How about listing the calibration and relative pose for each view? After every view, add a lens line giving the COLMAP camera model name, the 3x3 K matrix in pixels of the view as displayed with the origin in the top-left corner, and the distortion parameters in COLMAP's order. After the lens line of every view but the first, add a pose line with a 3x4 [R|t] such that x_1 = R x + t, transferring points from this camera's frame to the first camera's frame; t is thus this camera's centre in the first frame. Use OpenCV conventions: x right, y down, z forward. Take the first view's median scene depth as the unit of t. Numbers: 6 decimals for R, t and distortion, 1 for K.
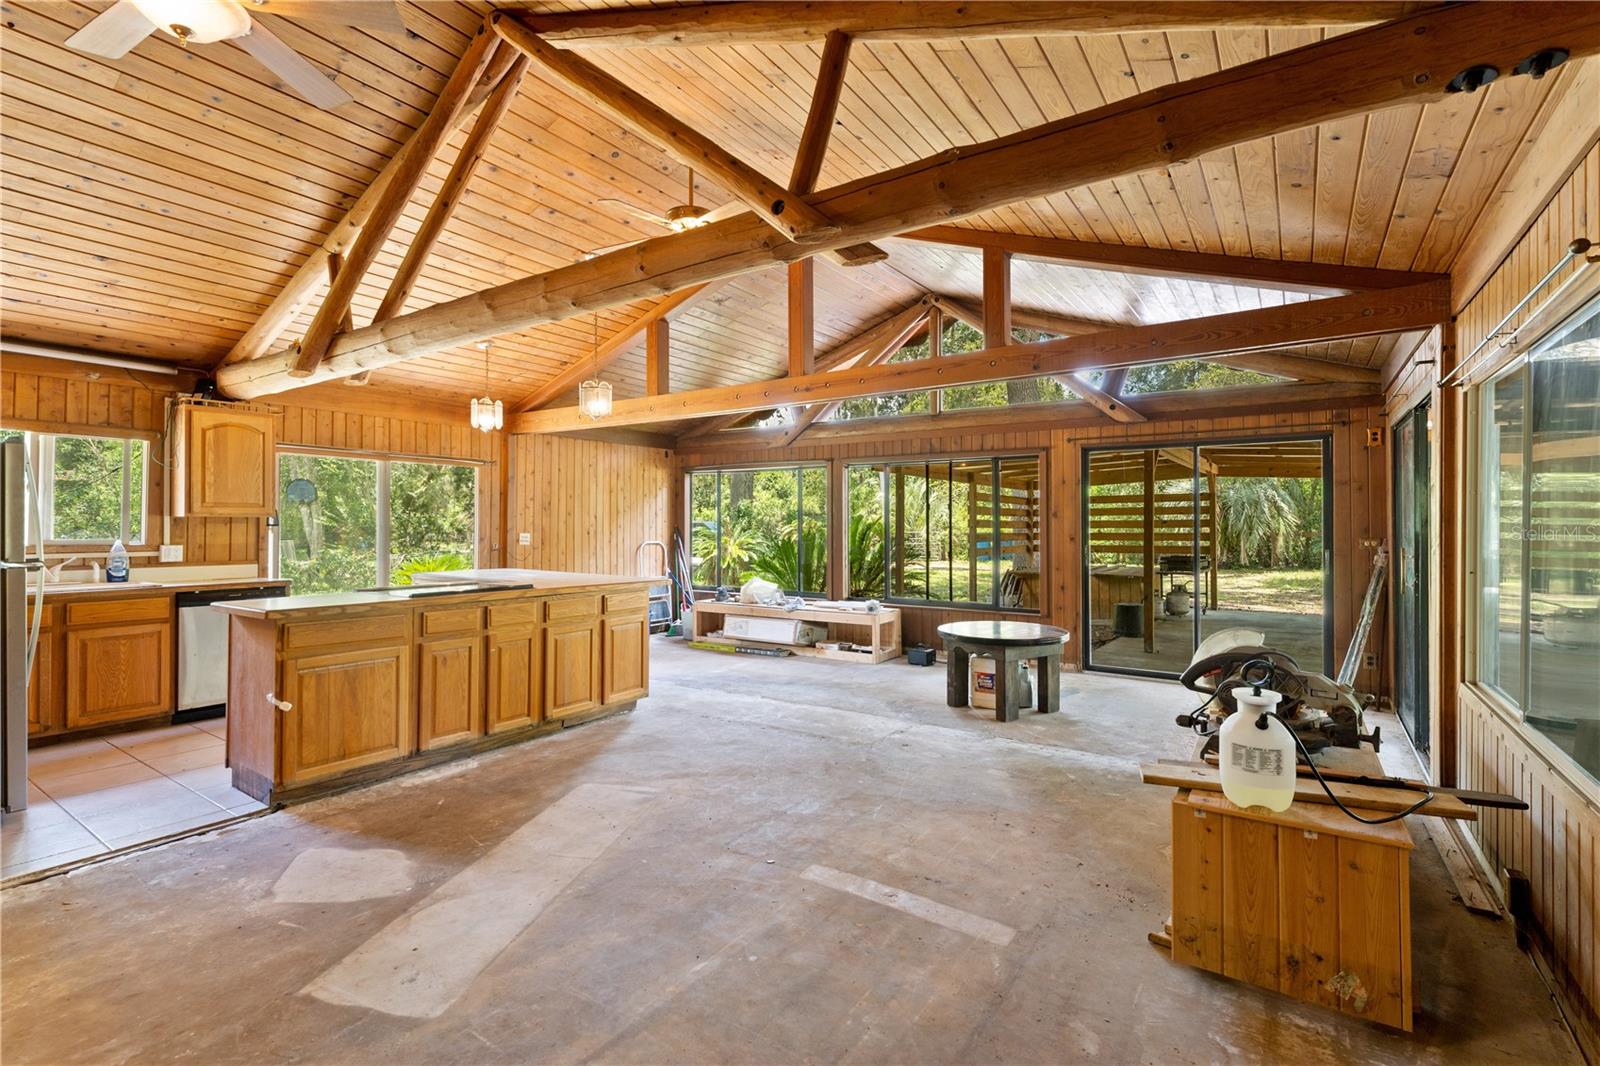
lens RADIAL K [[732.6, 0, 798.1], [0, 732.6, 516.8], [0, 0, 1]] dist [-0.001004, -0.000264]
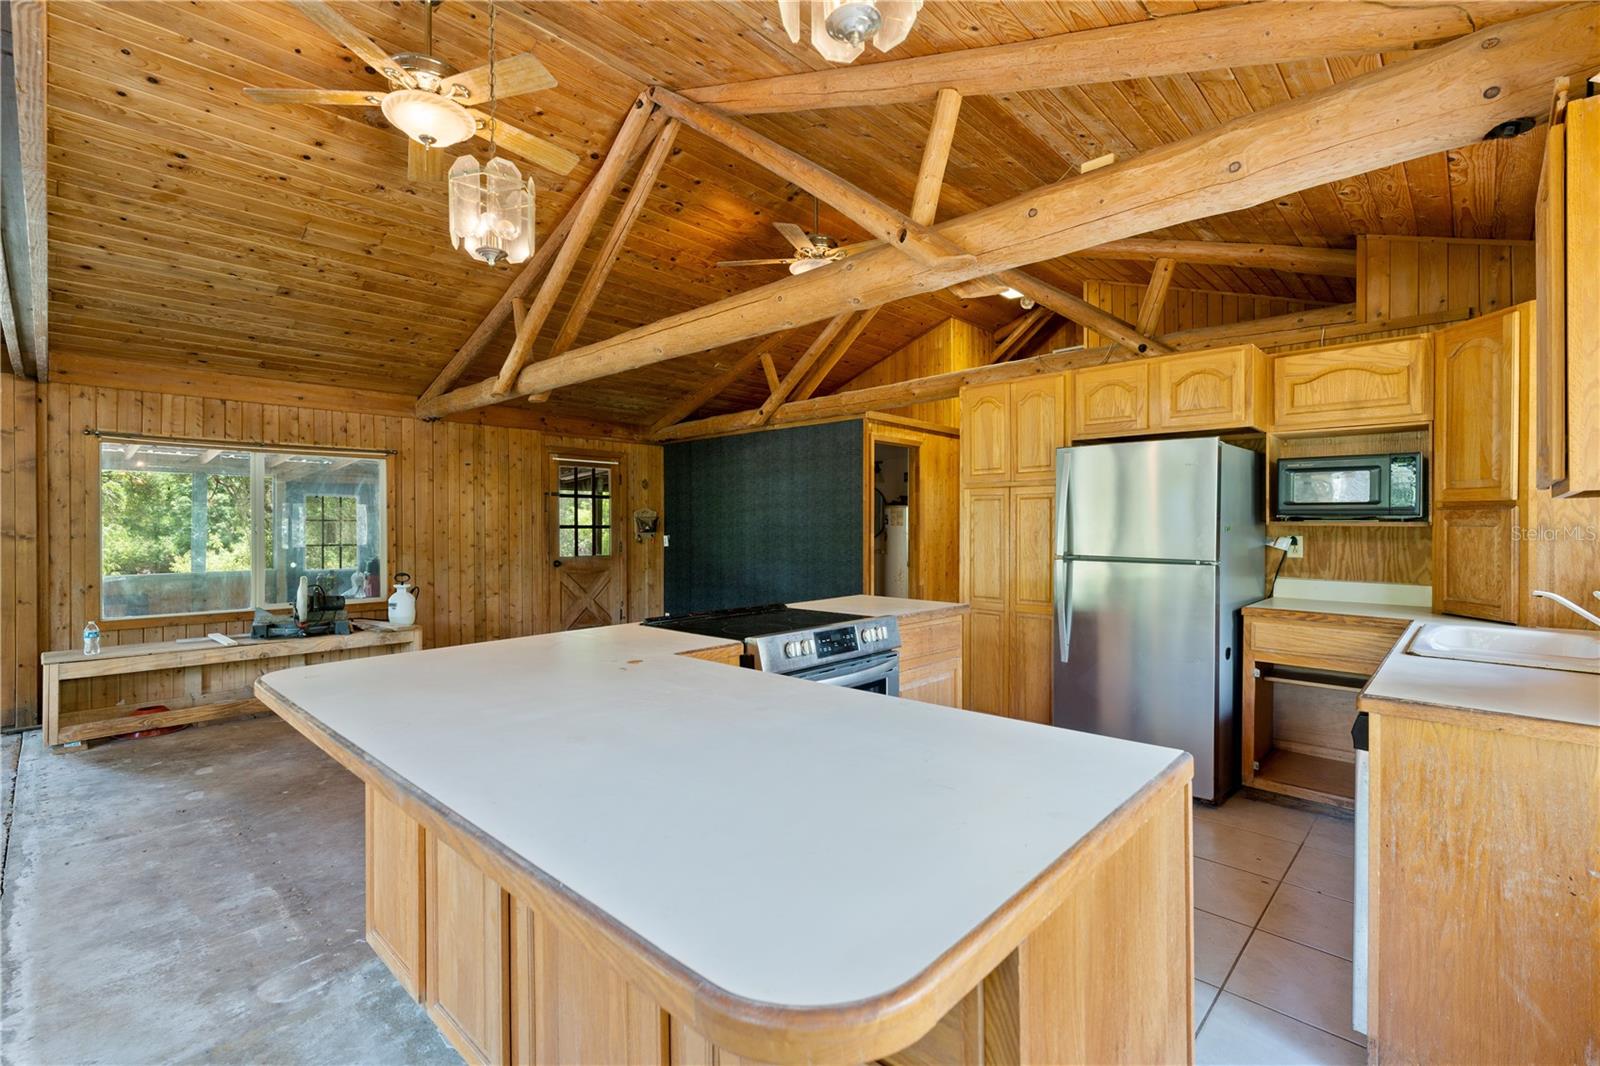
lens RADIAL K [[709.1, 0, 796.2], [0, 709.1, 526.1], [0, 0, 1]] dist [-0.000282, -0.000019]
pose [[-0.988570, 0.001102, 0.150761, -0.536748], [-0.000356, 0.999953, -0.009642, 0.017314], [-0.150765, -0.009585, -0.988523, 1.456512]]
